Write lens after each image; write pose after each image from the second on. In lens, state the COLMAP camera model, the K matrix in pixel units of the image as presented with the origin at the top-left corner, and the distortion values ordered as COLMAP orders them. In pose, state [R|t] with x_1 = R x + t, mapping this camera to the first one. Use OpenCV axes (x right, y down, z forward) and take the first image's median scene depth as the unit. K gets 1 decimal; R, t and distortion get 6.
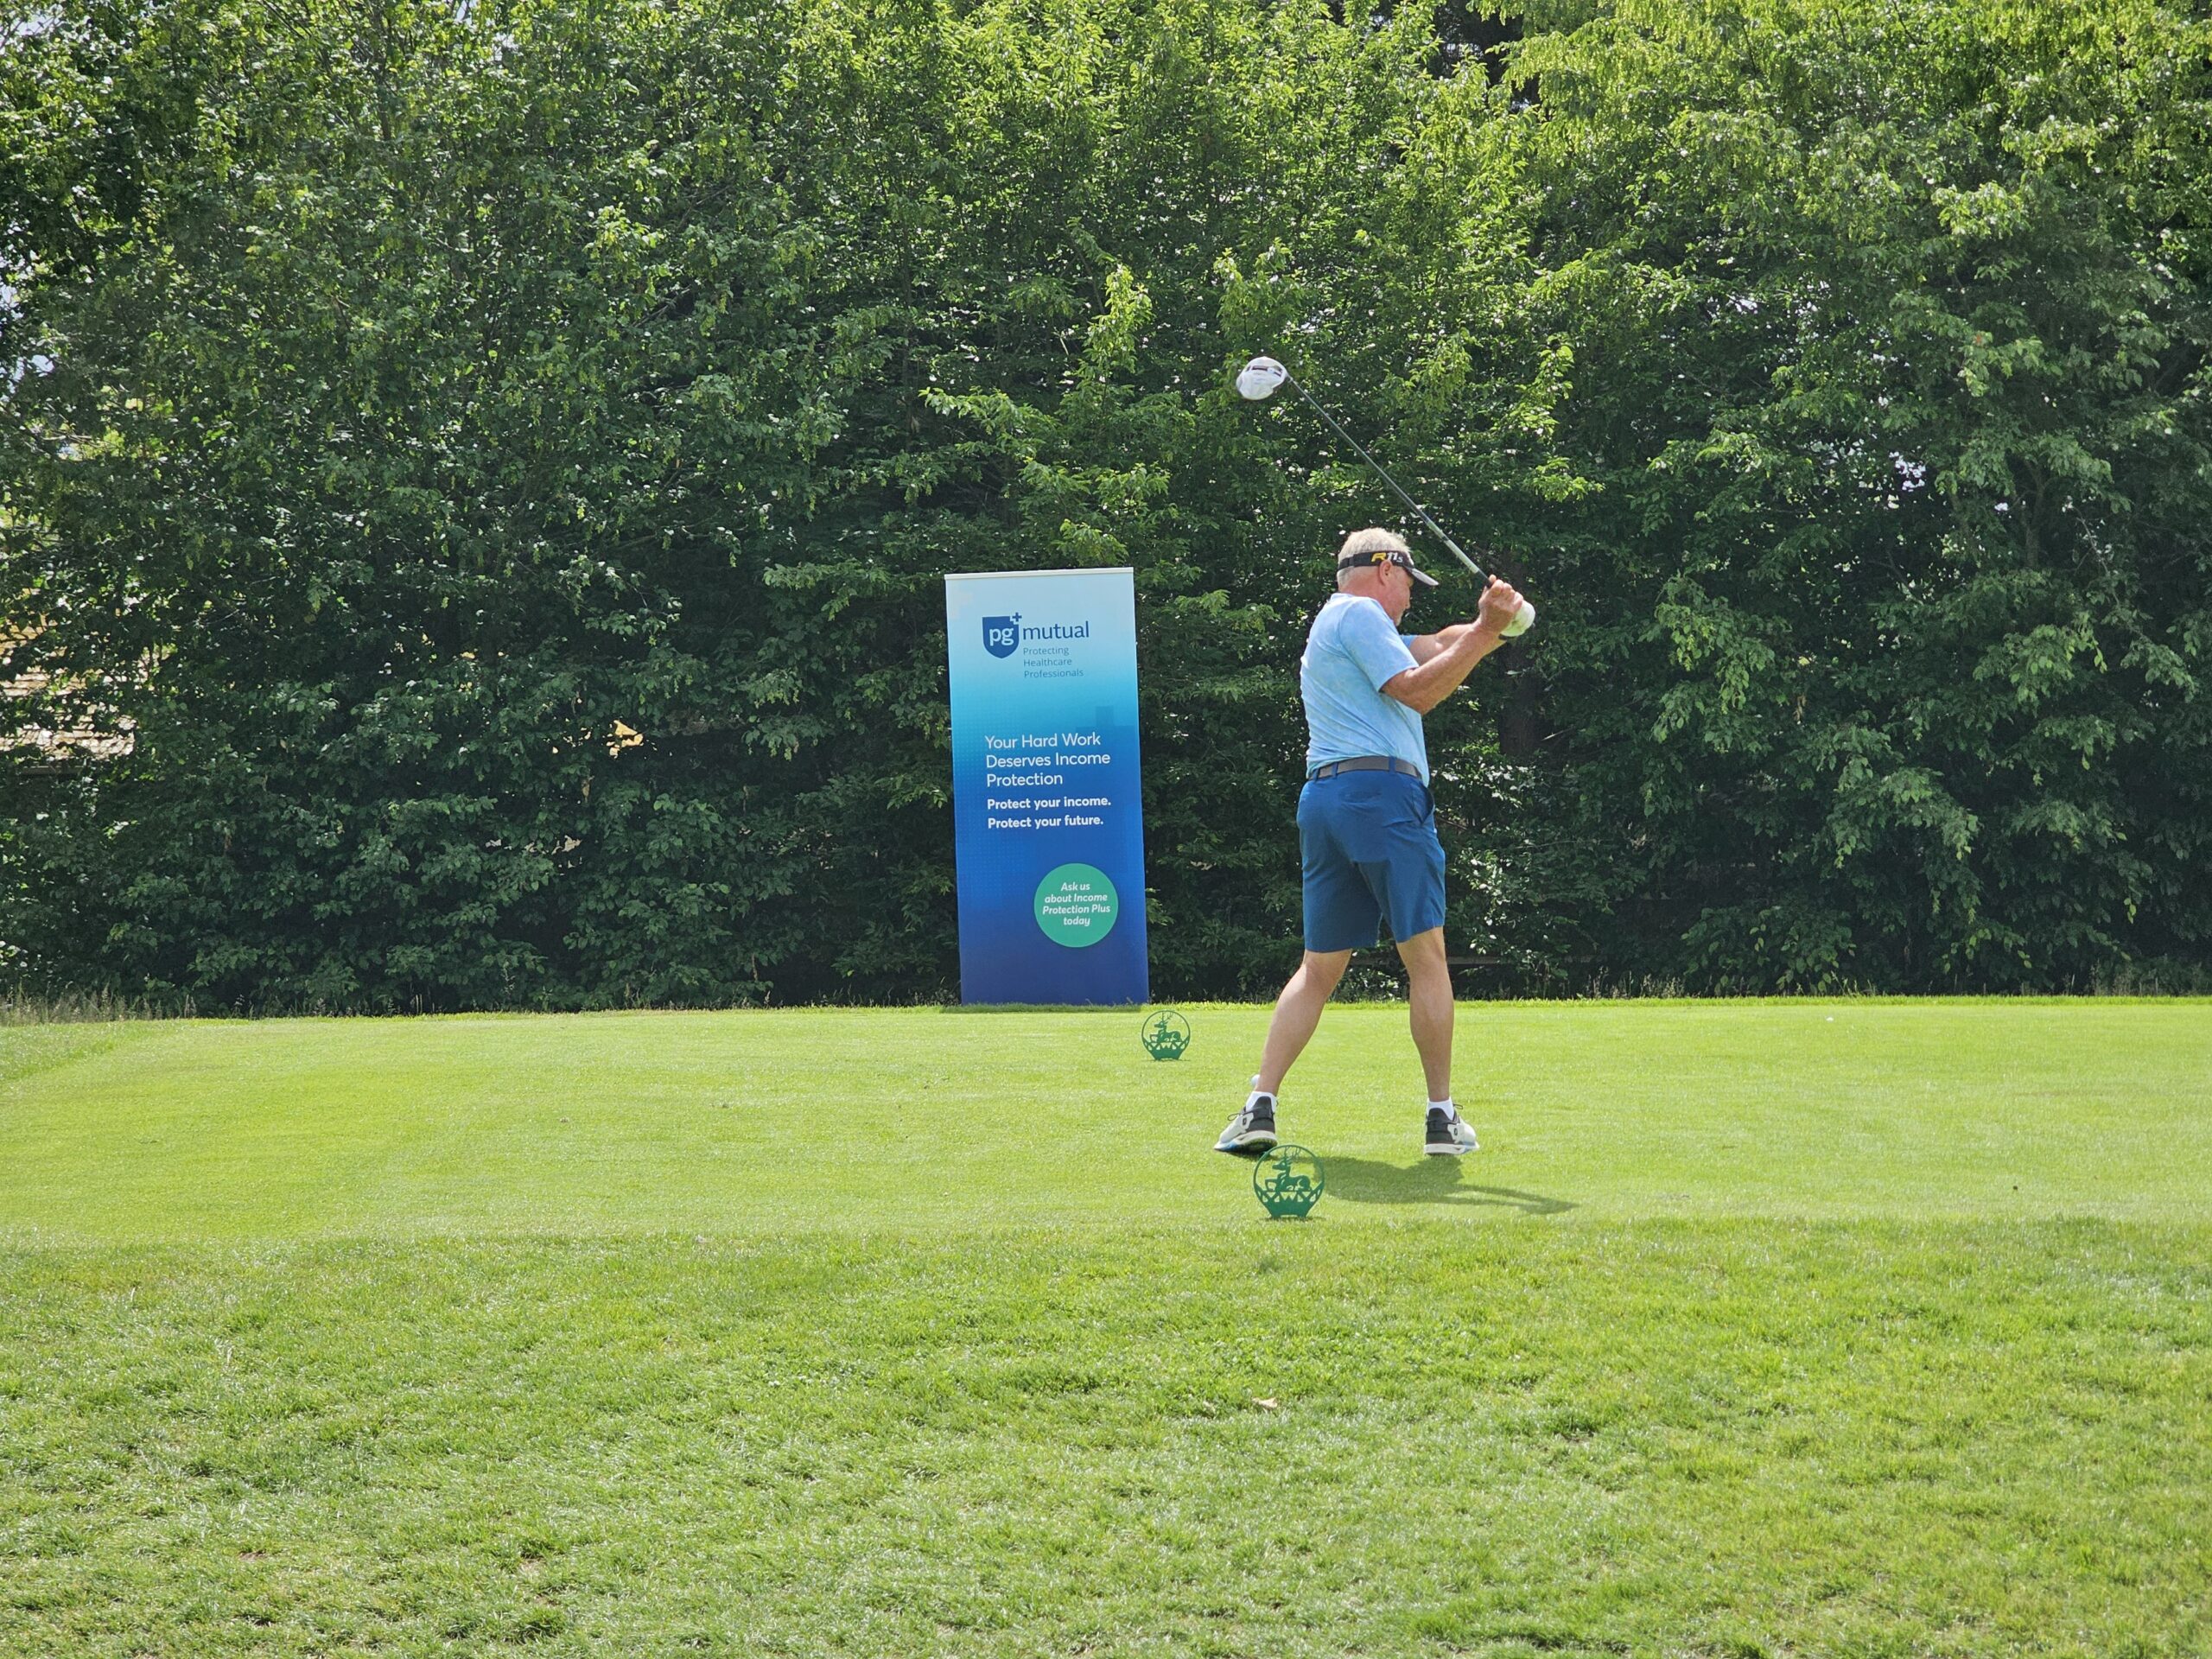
lens RADIAL K [[4452.4, 0, 1105.1], [0, 4452.4, 827.3], [0, 0, 1]] dist [-0.093361, 0.000000]
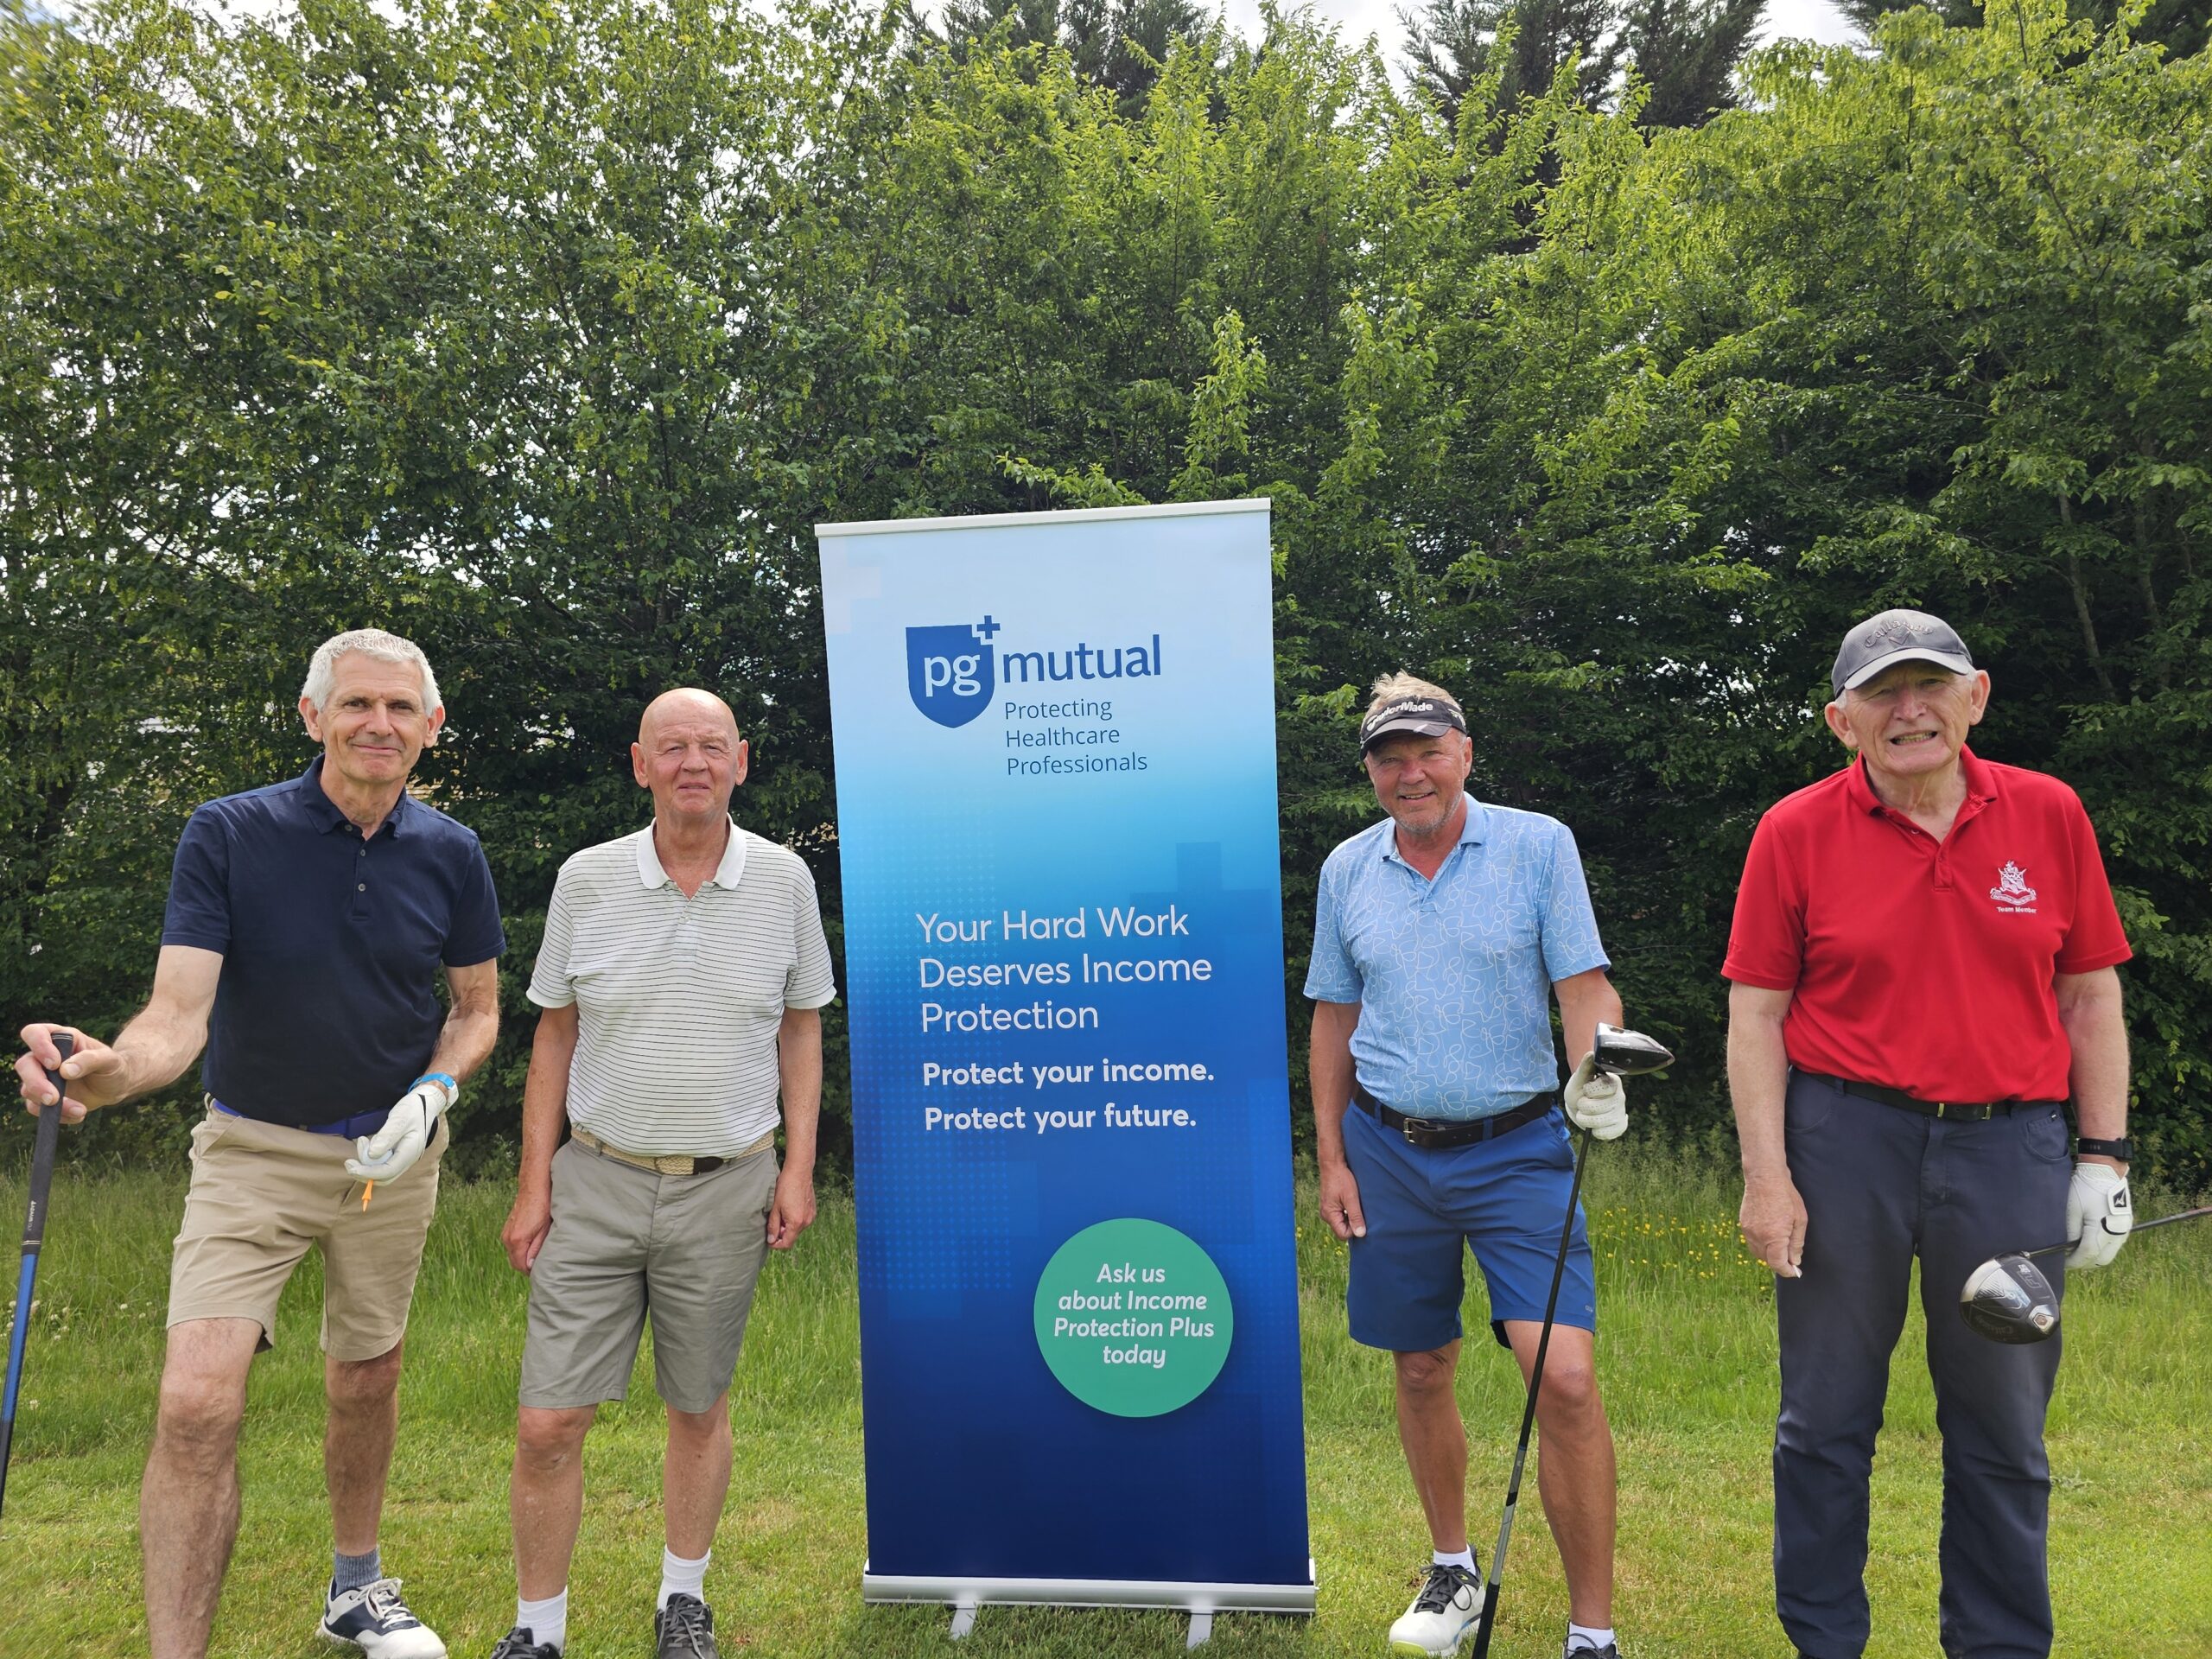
lens RADIAL K [[1488.7, 0, 1116.1], [0, 1488.7, 833.7], [0, 0, 1]] dist [0.058763, 0.000518]
pose [[0.997483, 0.000160, -0.070904, 0.001907], [-0.000891, 0.999947, -0.010266, -0.026497], [0.070899, 0.010303, 0.997430, 0.860399]]
